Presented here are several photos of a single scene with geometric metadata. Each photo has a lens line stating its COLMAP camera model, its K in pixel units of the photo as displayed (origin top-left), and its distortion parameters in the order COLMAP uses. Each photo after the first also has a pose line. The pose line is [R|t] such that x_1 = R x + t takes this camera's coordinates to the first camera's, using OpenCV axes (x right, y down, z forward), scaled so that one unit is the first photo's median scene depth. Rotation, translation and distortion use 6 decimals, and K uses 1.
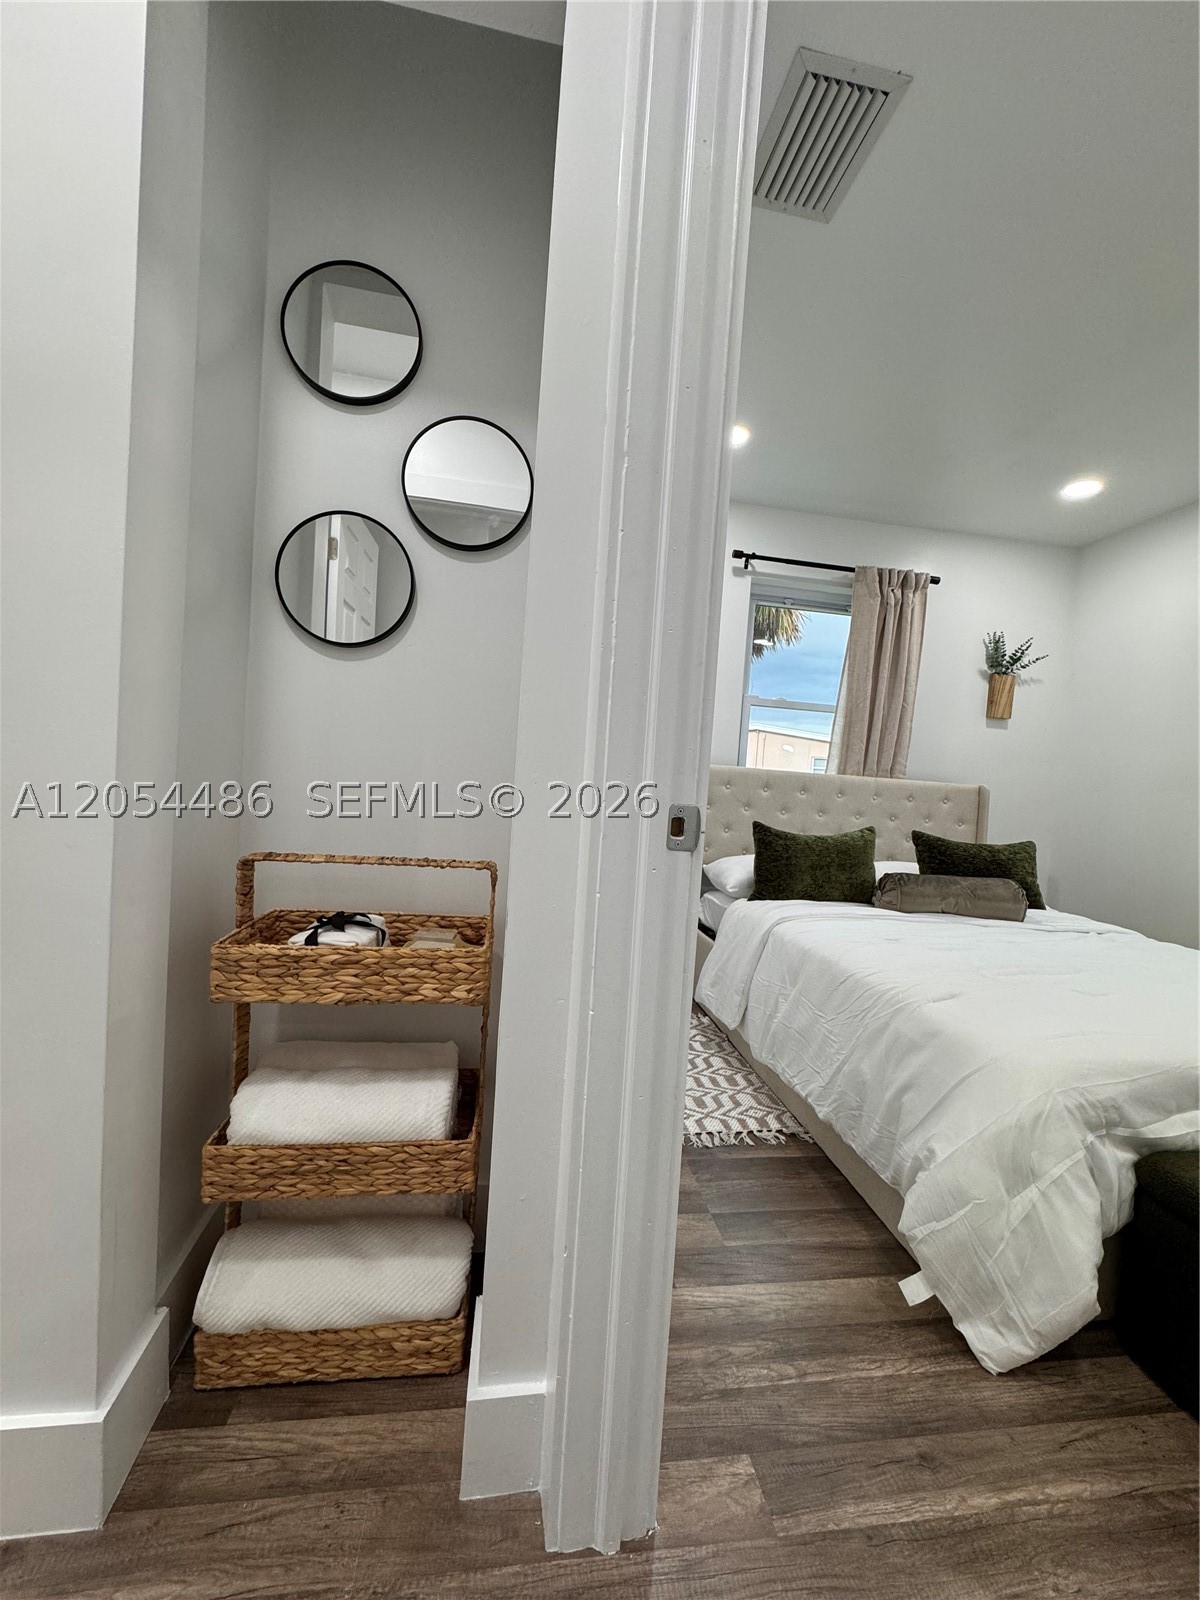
lens RADIAL K [[639.9, 0, 598.0], [0, 639.9, 800.1], [0, 0, 1]] dist [-0.001526, 0.000470]
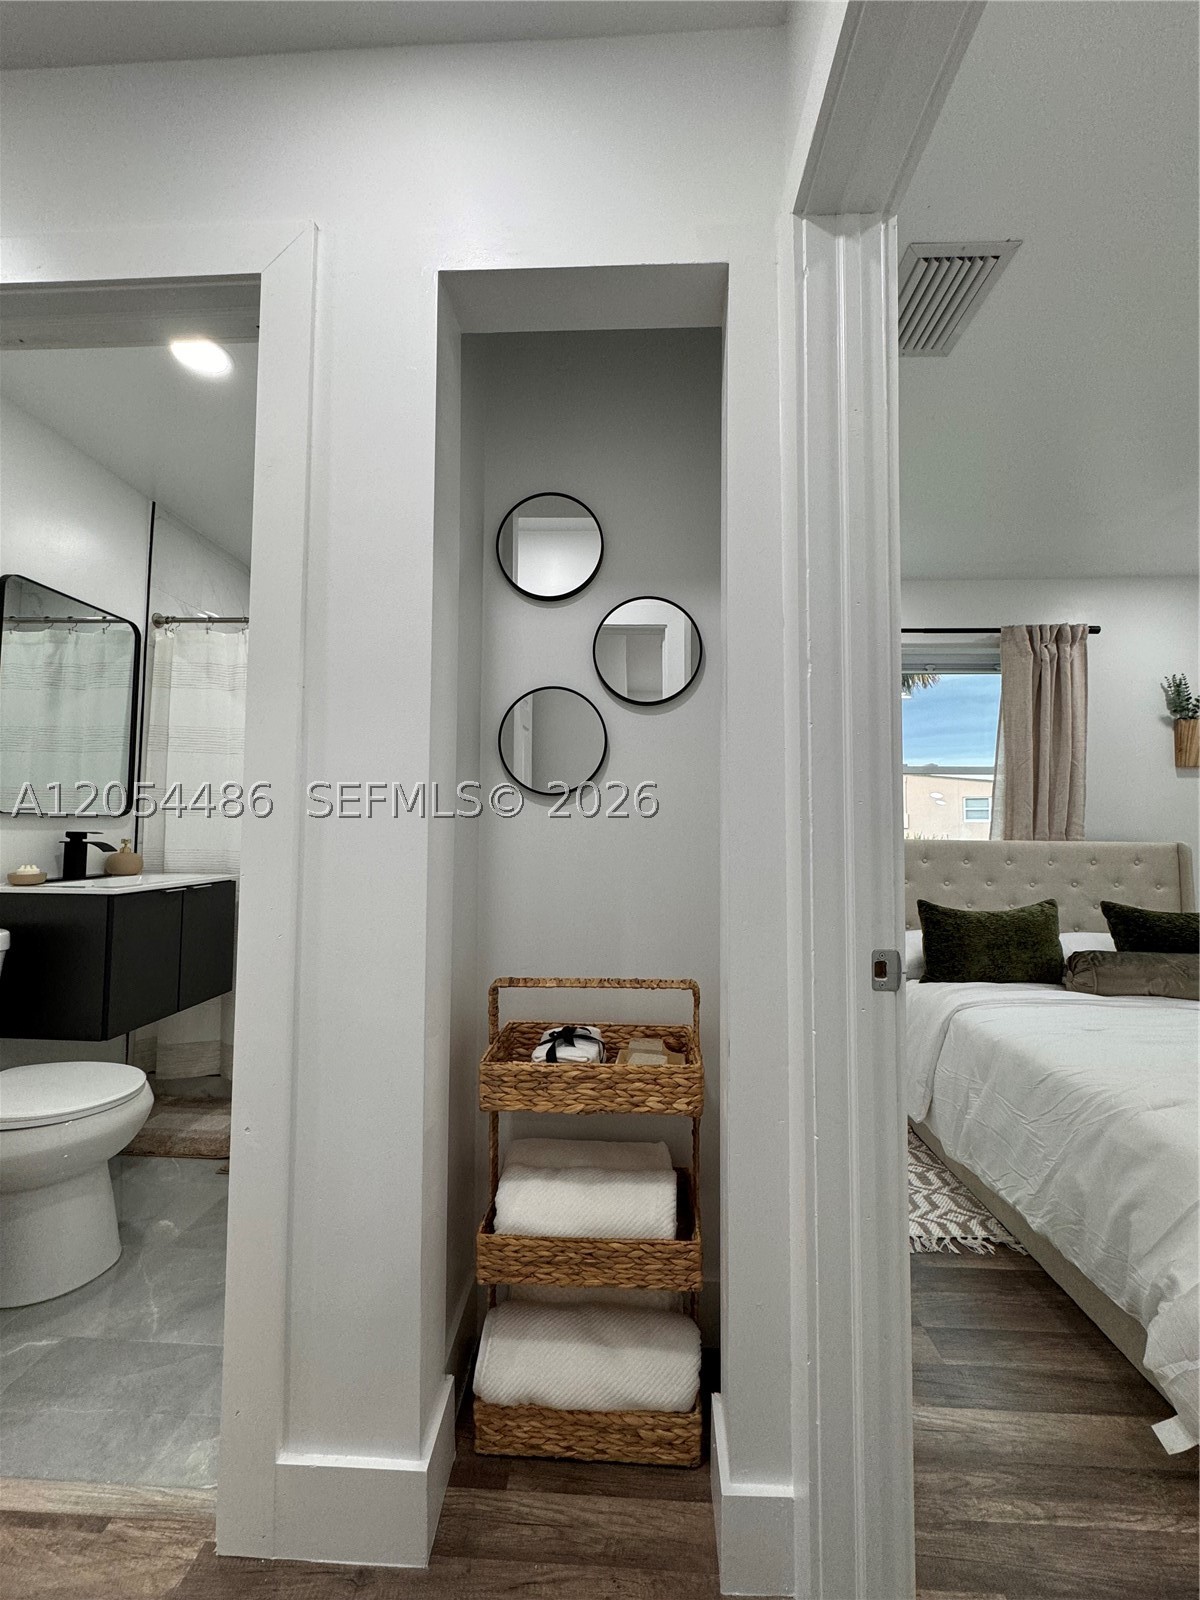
lens RADIAL K [[639.9, 0, 598.6], [0, 639.9, 800.2], [0, 0, 1]] dist [-0.001526, 0.000470]
pose [[0.978927, -0.068591, -0.192346, -0.073244], [0.051442, 0.994357, -0.092781, -0.102406], [0.197624, 0.080932, 0.976931, -0.136929]]
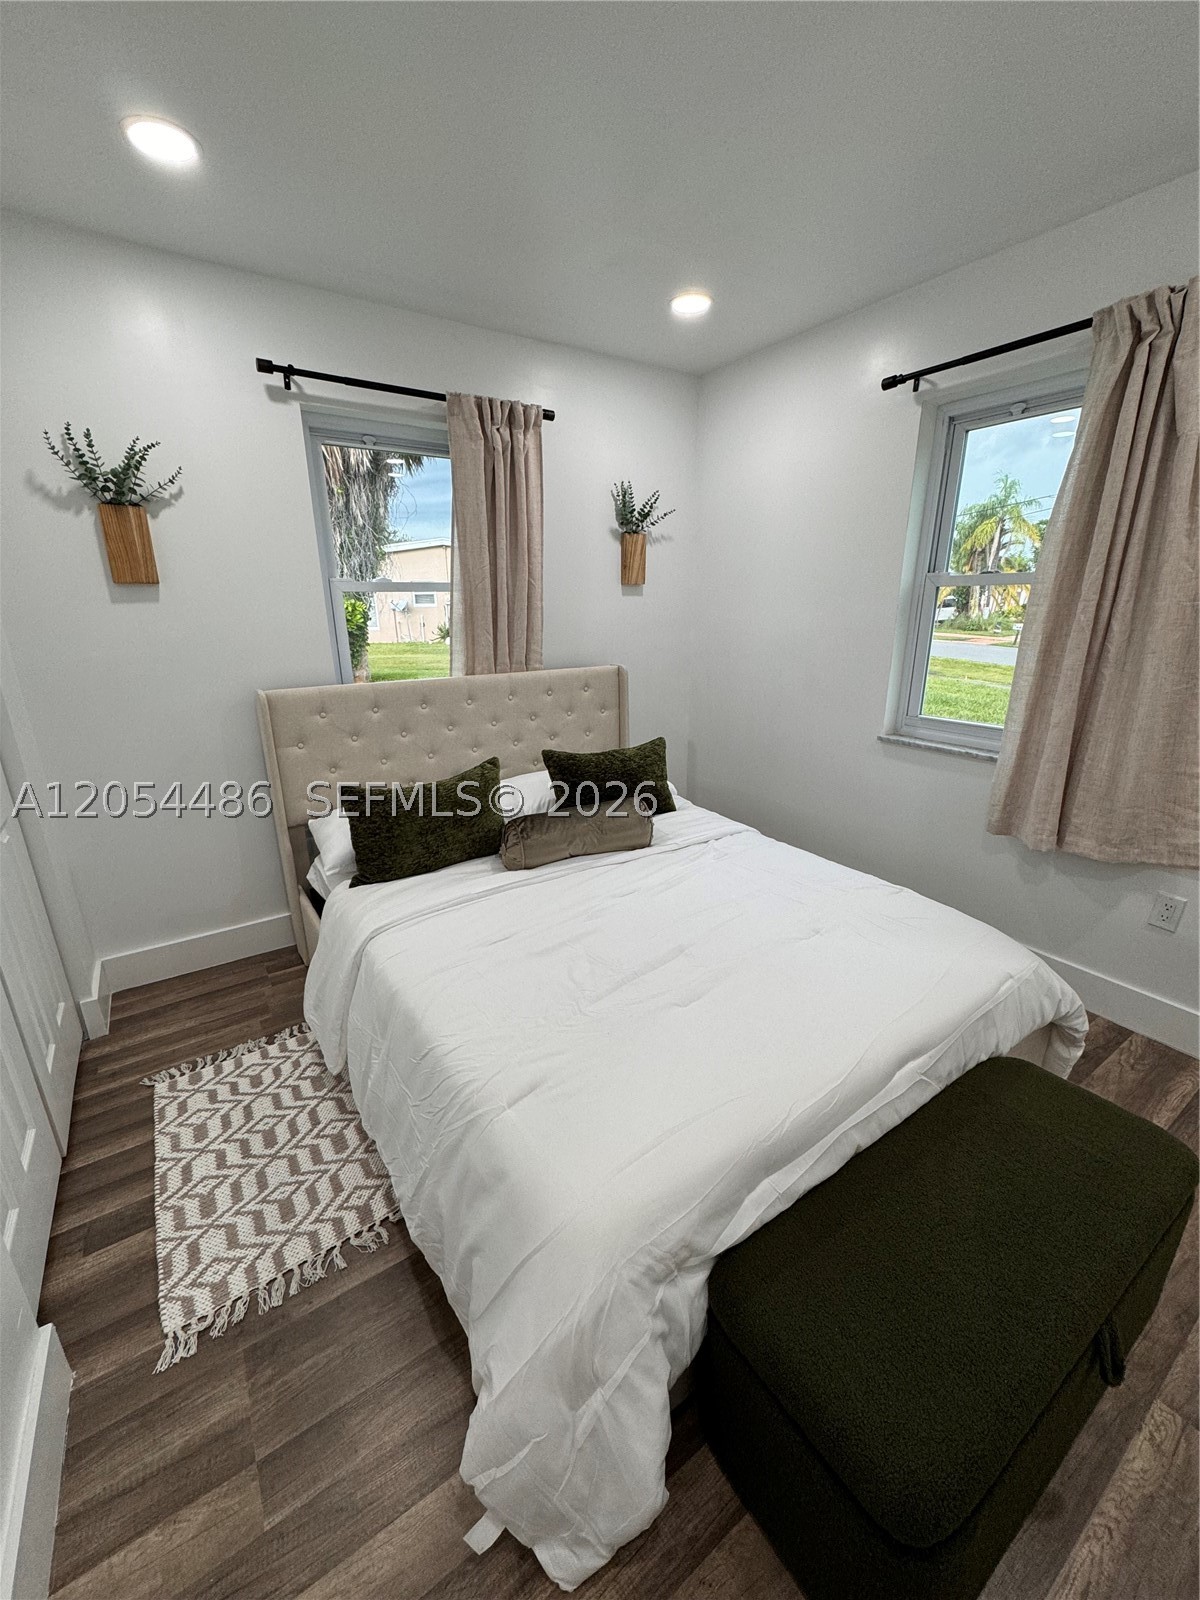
lens RADIAL K [[639.9, 0, 598.8], [0, 639.9, 801.4], [0, 0, 1]] dist [-0.001526, 0.000470]
pose [[0.899648, -0.203807, 0.386130, 0.429574], [0.088374, 0.951064, 0.296087, -0.281804], [-0.427579, -0.232251, 0.873634, 0.385950]]
